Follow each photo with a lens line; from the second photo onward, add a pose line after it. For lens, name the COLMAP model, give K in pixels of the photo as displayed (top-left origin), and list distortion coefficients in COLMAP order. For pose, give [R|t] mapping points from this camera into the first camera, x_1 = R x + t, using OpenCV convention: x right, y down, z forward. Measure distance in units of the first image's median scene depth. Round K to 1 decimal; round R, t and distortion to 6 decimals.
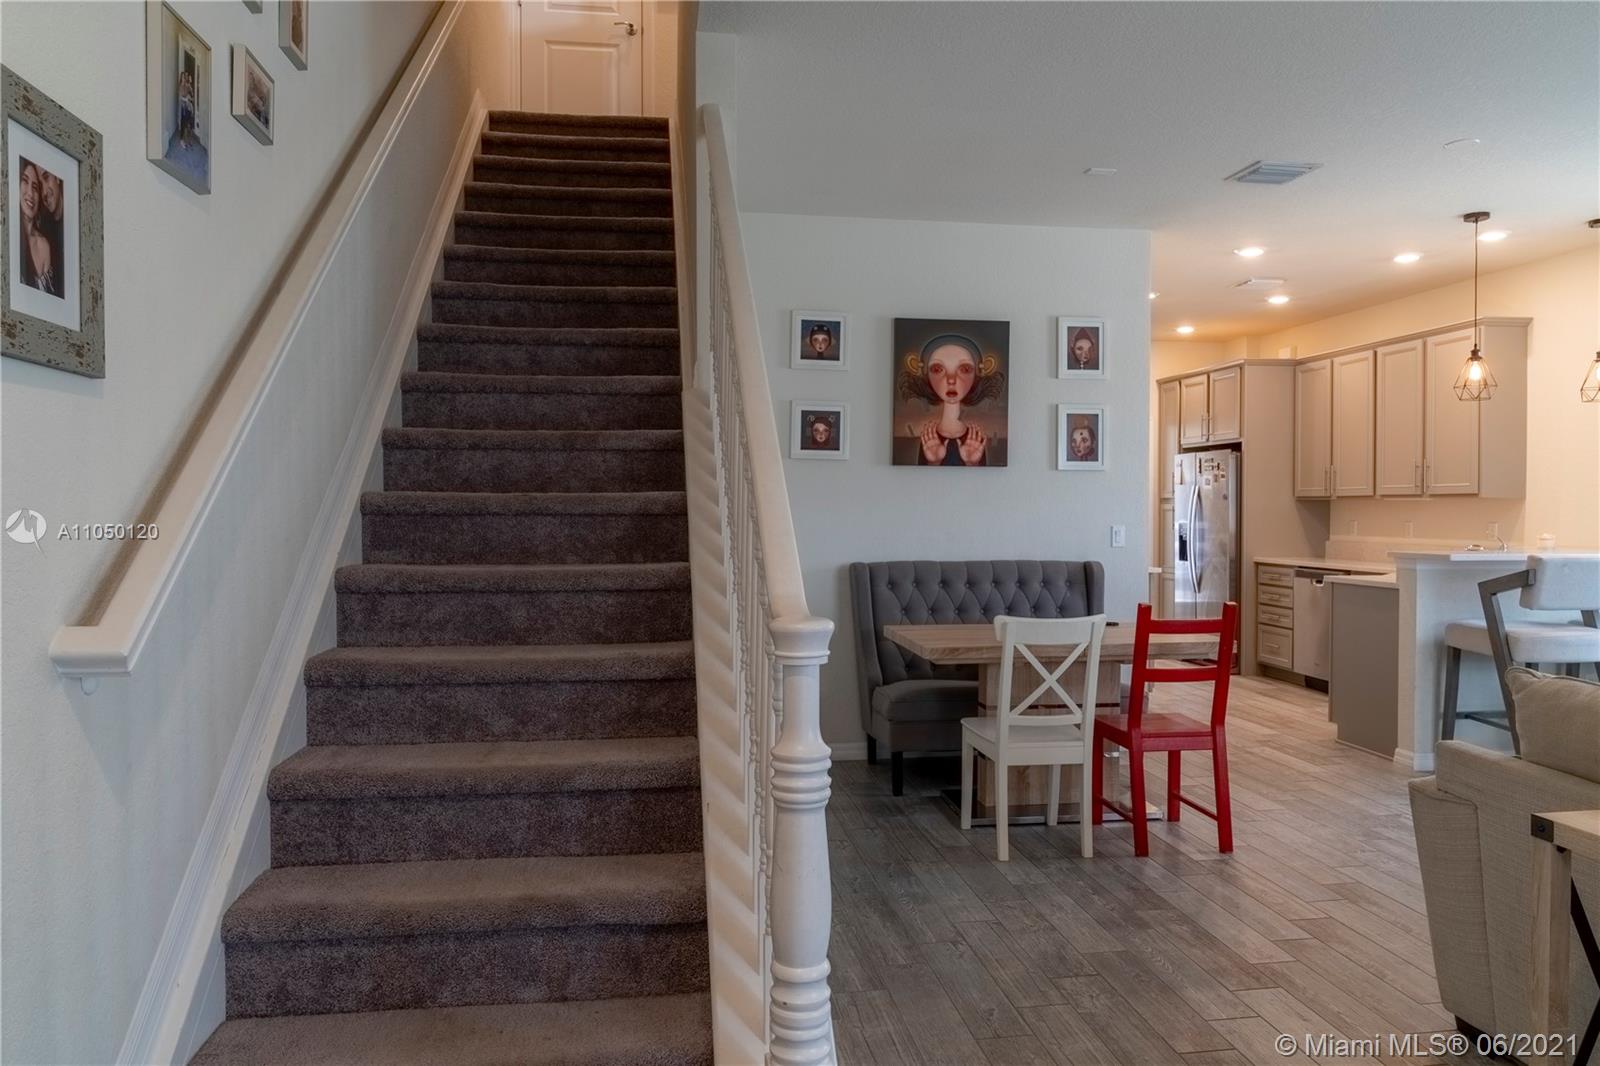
lens RADIAL K [[1104.0, 0, 811.3], [0, 1104.0, 533.3], [0, 0, 1]] dist [-0.008008, -0.010348]
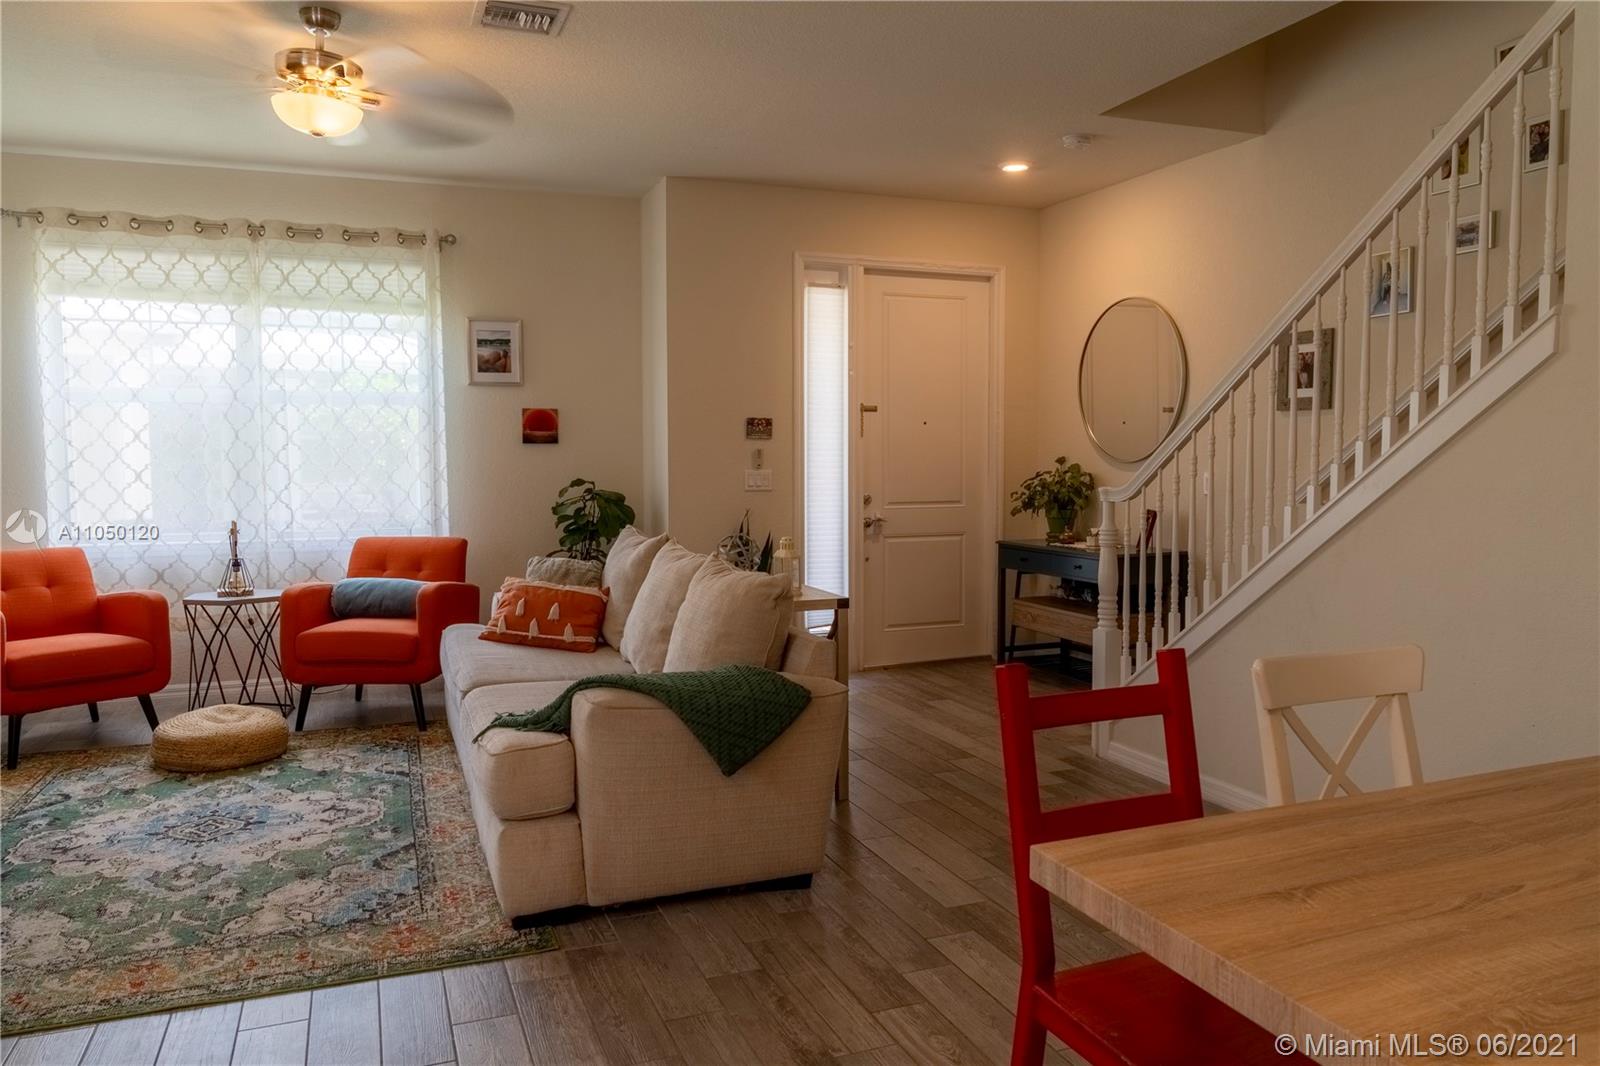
lens RADIAL K [[1104.0, 0, 796.0], [0, 1104.0, 531.0], [0, 0, 1]] dist [-0.008008, -0.010348]
pose [[-0.974839, 0.016285, -0.222314, 0.724158], [-0.004249, 0.995789, 0.091573, -0.036332], [0.222869, 0.090213, -0.970665, 1.782560]]
